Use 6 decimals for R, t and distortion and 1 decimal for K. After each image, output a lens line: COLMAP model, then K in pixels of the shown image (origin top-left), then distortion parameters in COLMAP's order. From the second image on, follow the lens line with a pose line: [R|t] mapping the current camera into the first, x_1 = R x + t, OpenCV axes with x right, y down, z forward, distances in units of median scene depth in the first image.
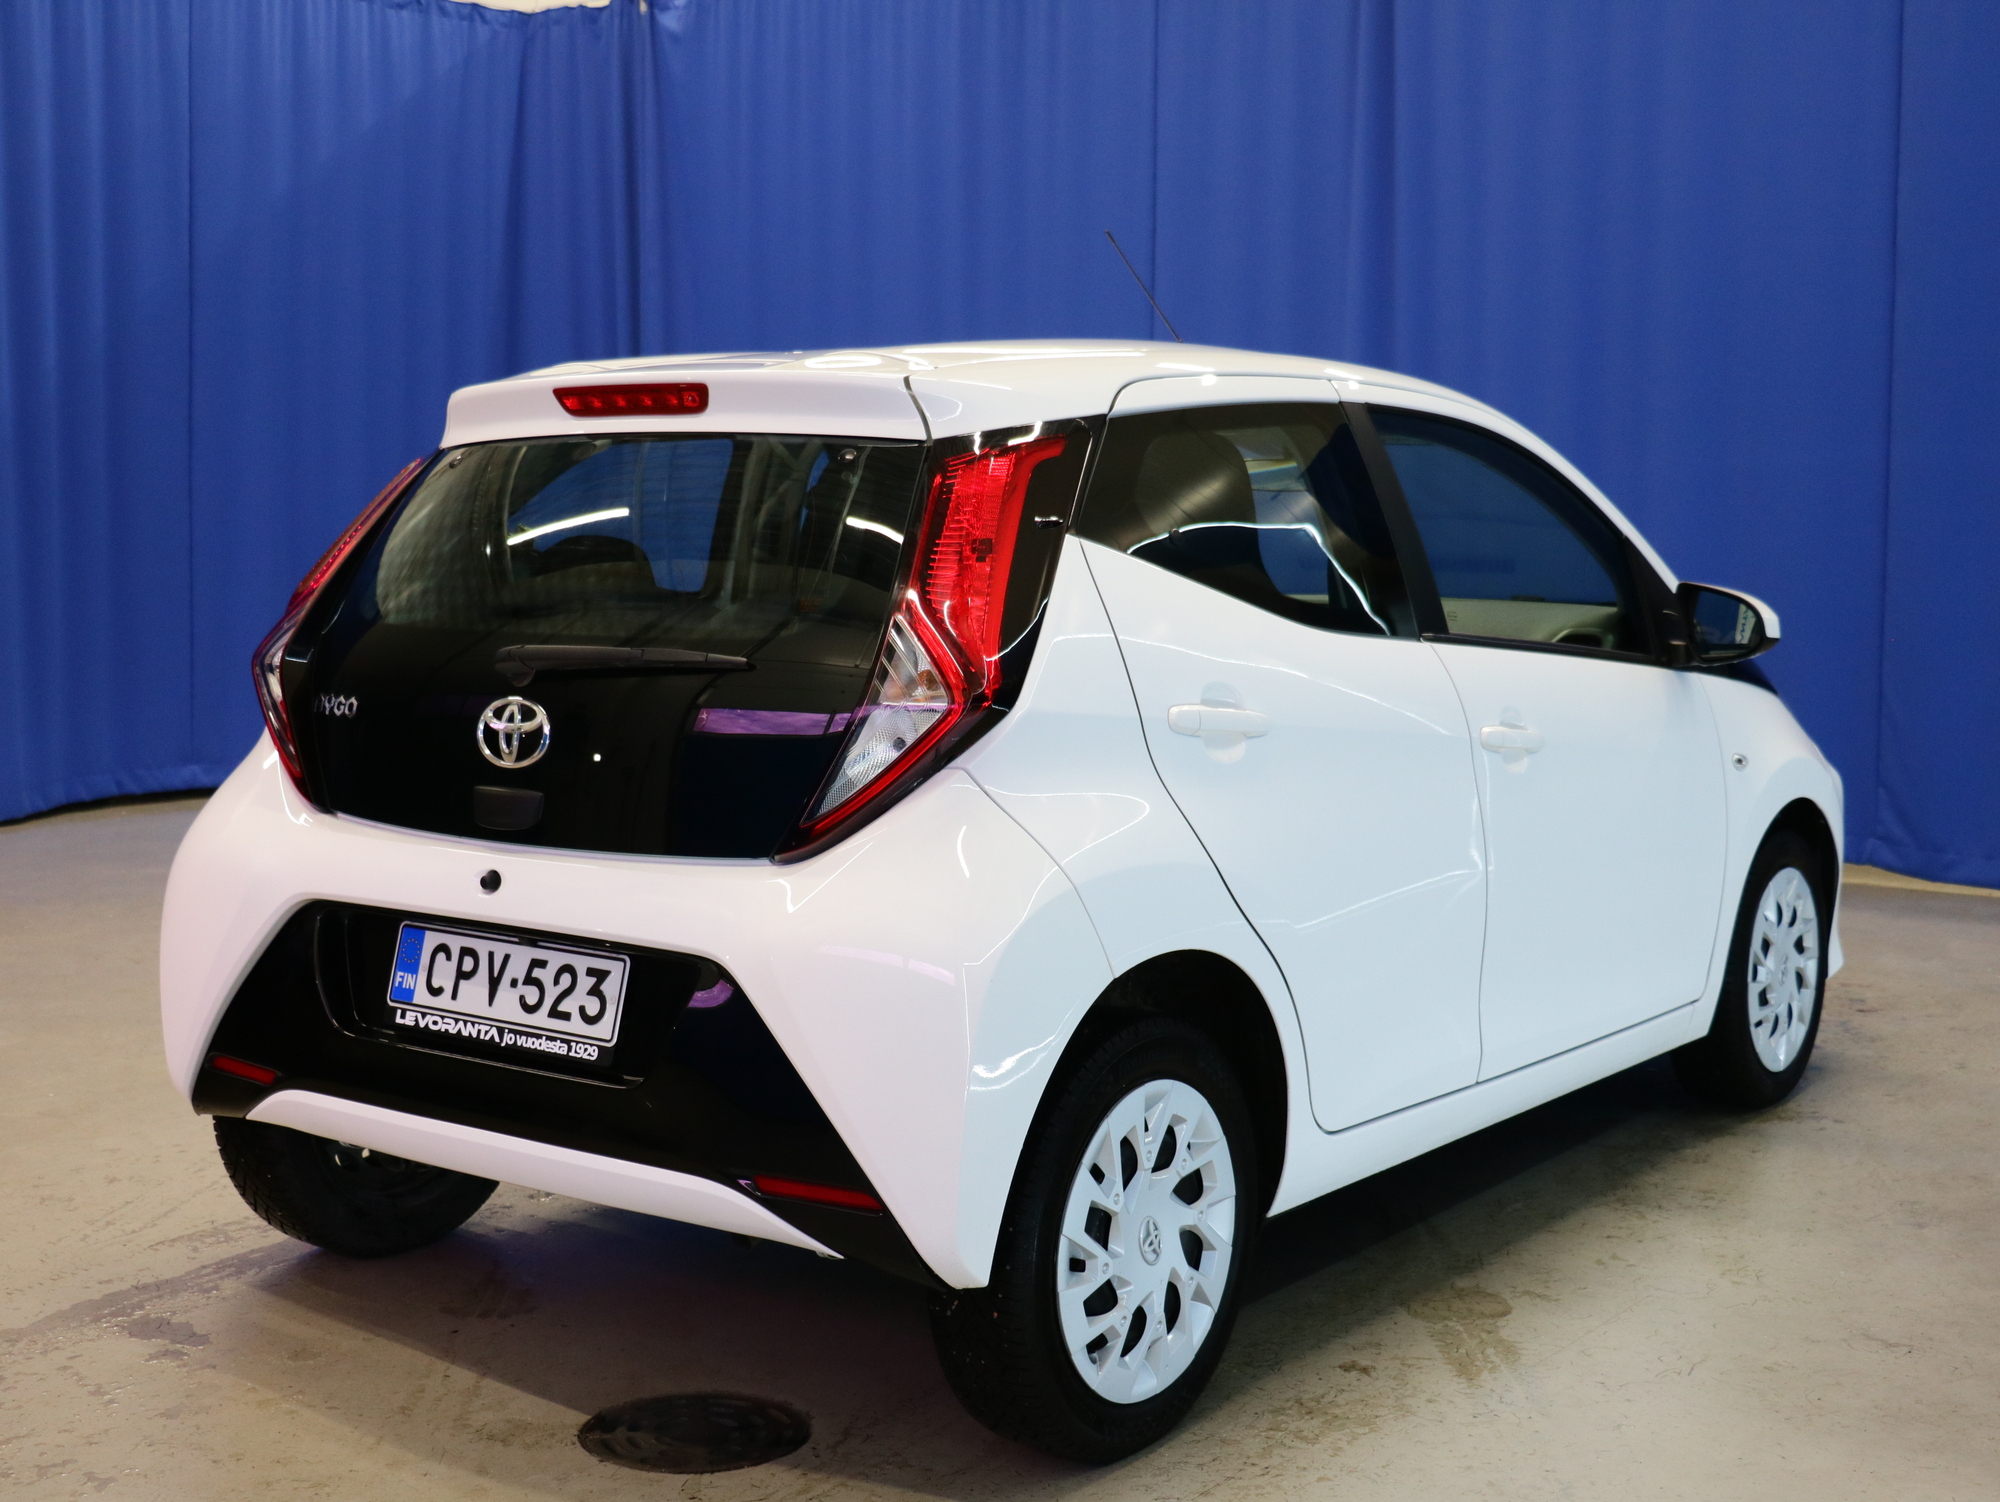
lens RADIAL K [[2463.9, 0, 1000.0], [0, 2463.9, 751.0], [0, 0, 1]] dist [-0.019728, 0.018793]
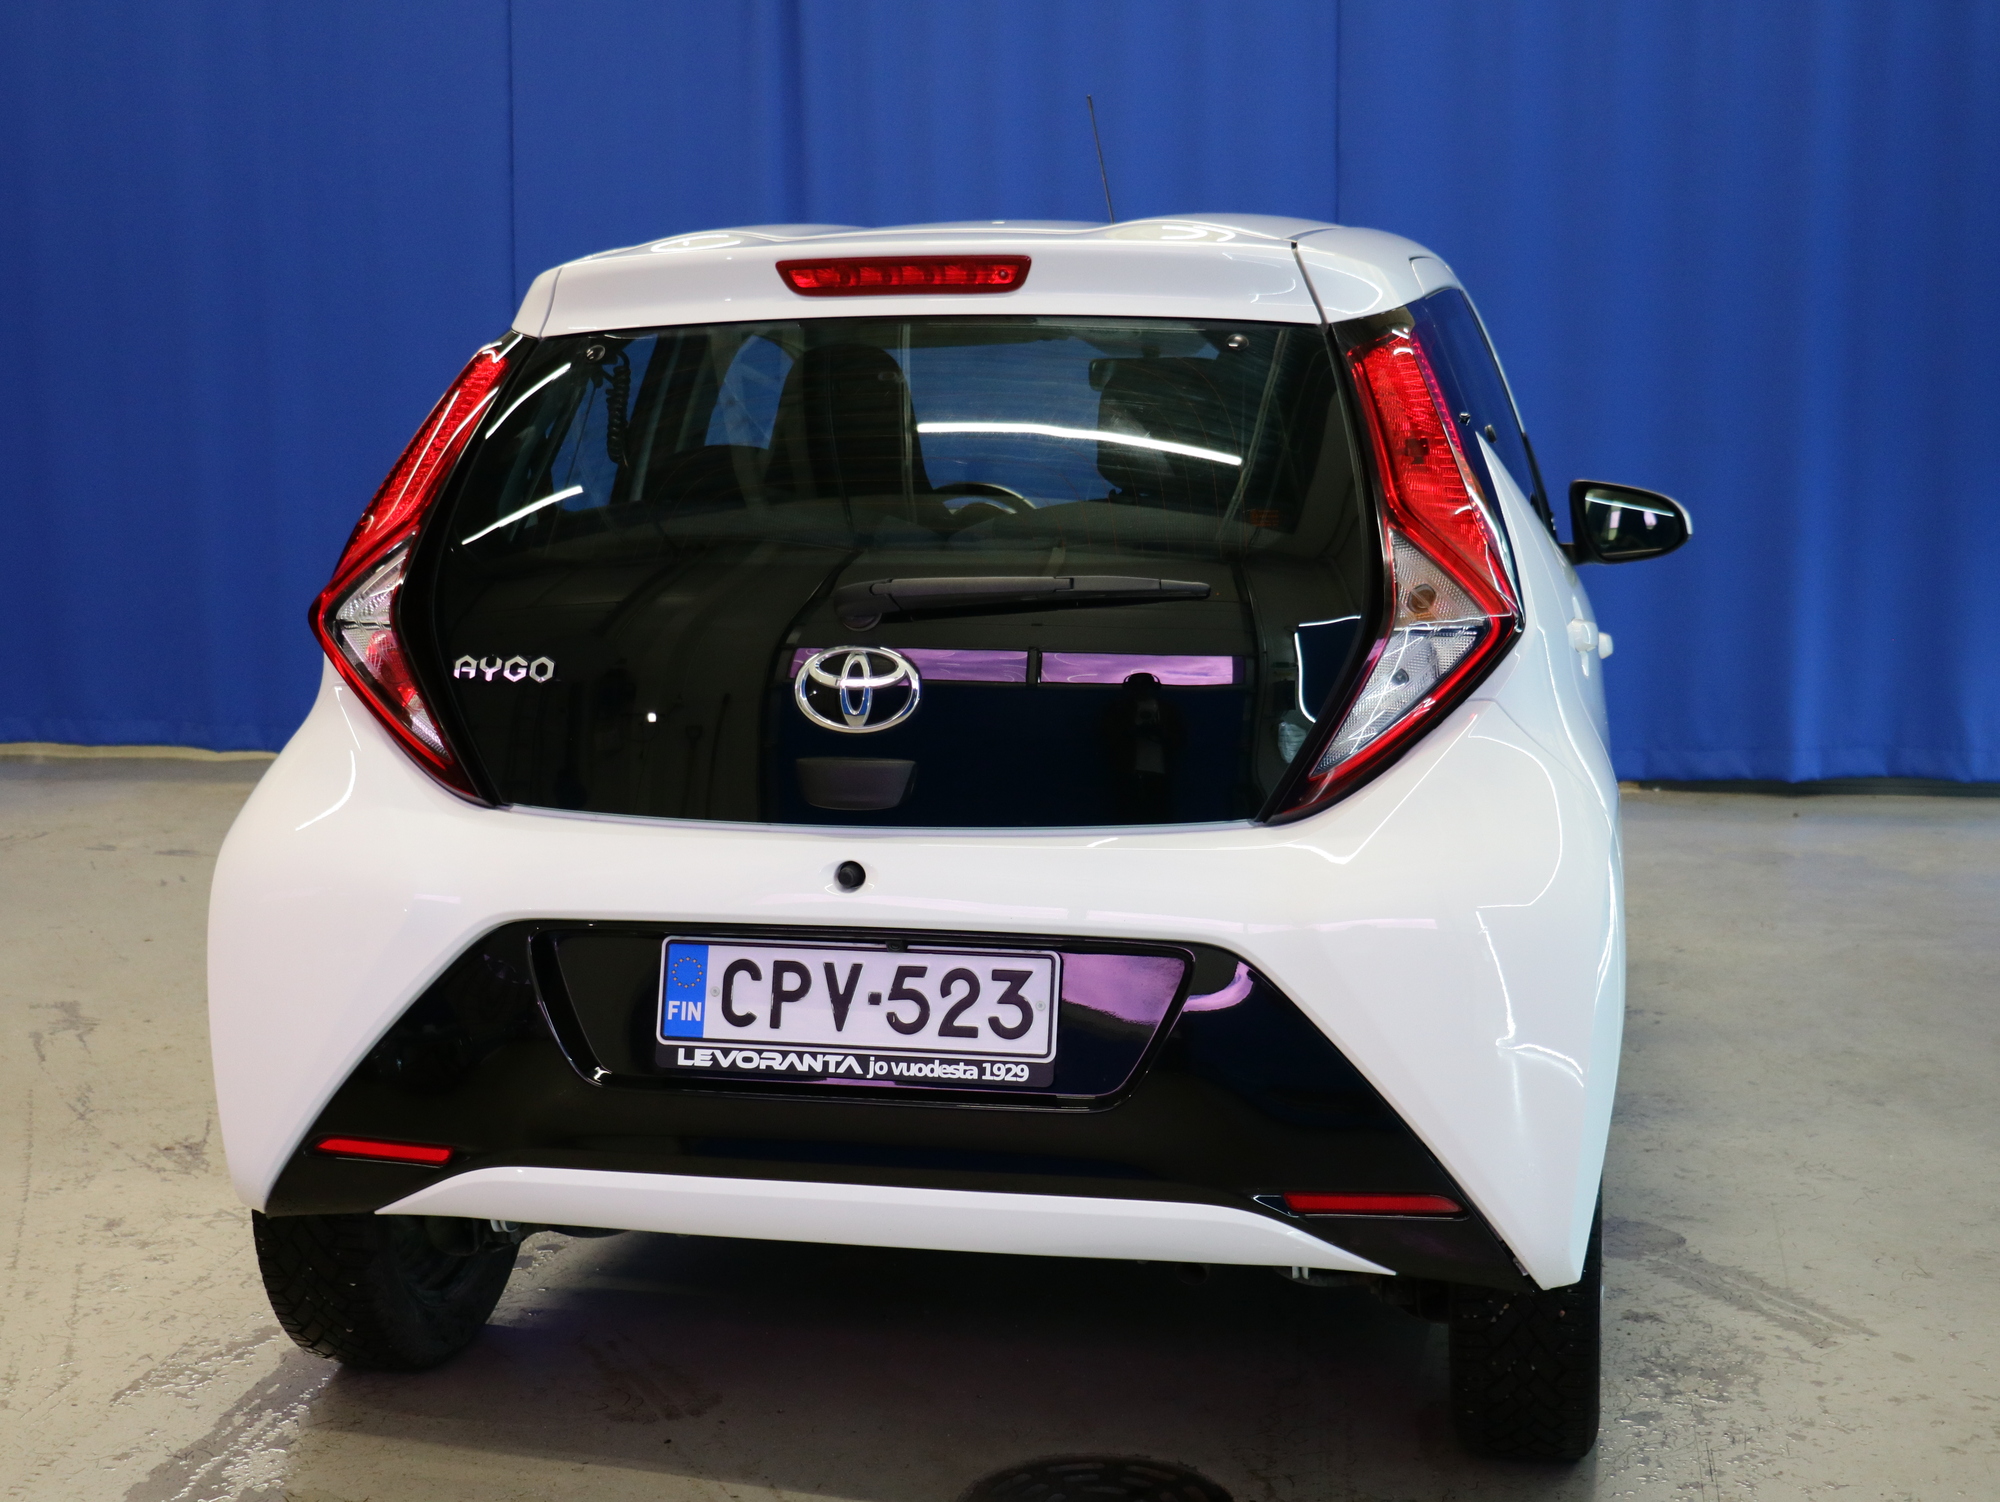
lens RADIAL K [[2573.4, 0, 1000.0], [0, 2573.4, 751.0], [0, 0, 1]] dist [-0.010504, -0.010743]
pose [[0.916789, -0.062452, 0.394458, -0.485969], [0.051634, 0.997943, 0.037992, -0.016754], [-0.396019, -0.014463, 0.918128, 0.209800]]
